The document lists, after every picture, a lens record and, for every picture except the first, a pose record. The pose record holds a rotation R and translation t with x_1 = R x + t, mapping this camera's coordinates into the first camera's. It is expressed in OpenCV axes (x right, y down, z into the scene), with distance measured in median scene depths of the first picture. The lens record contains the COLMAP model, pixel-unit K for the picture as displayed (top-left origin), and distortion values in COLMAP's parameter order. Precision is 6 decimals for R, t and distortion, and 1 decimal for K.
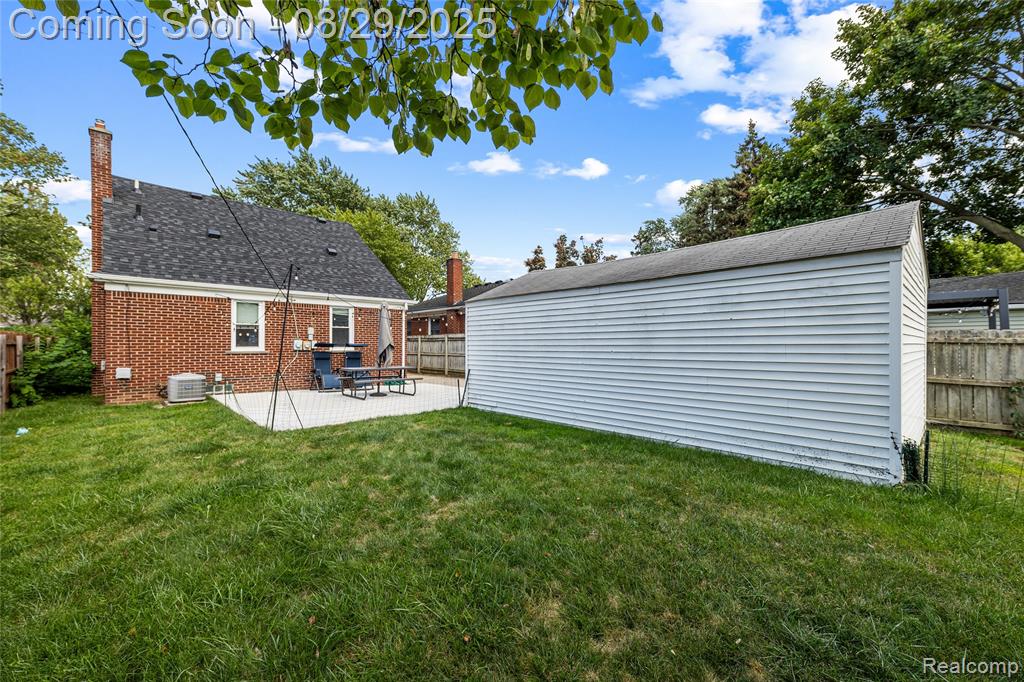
lens RADIAL K [[411.6, 0, 509.0], [0, 411.6, 340.1], [0, 0, 1]] dist [0.025259, -0.000116]
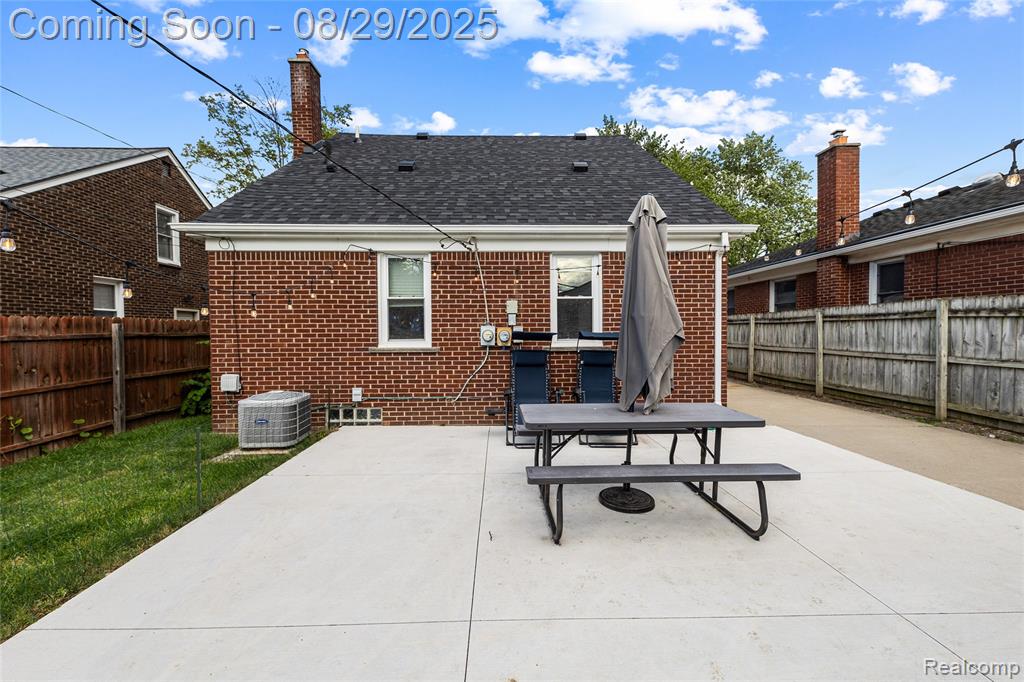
lens RADIAL K [[411.6, 0, 509.0], [0, 411.6, 340.1], [0, 0, 1]] dist [0.025259, -0.000116]
pose [[0.746780, 0.009569, -0.665002, -0.144998], [0.015916, 0.999353, 0.032253, 0.001158], [0.664880, -0.034670, 0.746145, 0.587824]]
